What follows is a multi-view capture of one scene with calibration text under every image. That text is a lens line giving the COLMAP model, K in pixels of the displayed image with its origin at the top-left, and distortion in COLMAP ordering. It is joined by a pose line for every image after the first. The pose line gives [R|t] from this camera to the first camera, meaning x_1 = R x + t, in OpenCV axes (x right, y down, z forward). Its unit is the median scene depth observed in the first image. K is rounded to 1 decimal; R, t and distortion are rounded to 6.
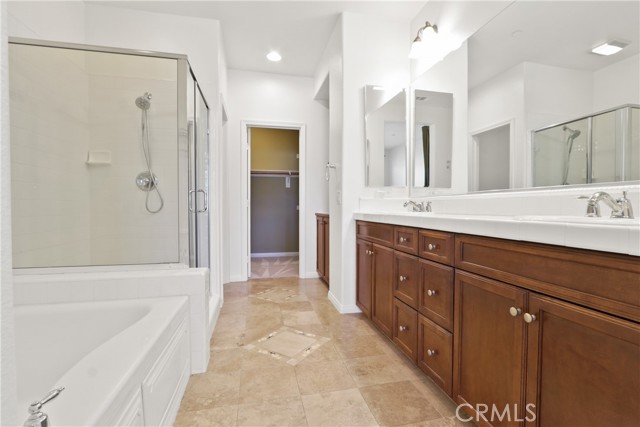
lens RADIAL K [[300.9, 0, 320.7], [0, 300.9, 211.9], [0, 0, 1]] dist [-0.014404, 0.001165]
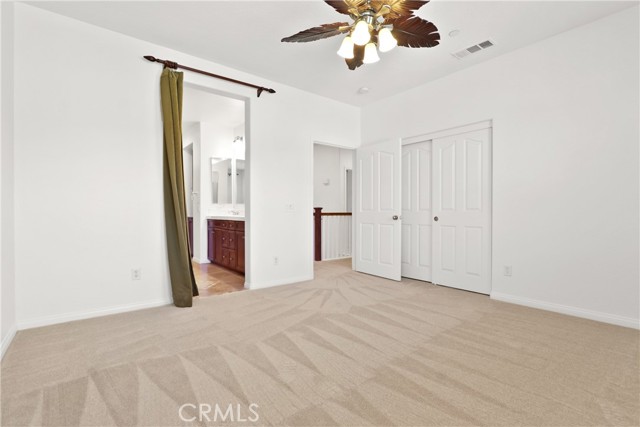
lens RADIAL K [[300.9, 0, 321.0], [0, 300.9, 213.4], [0, 0, 1]] dist [-0.014404, 0.001165]
pose [[0.894660, -0.003086, 0.446738, -0.113448], [0.011365, 0.999810, -0.015852, 0.029296], [-0.446604, 0.019259, 0.894524, -1.269808]]
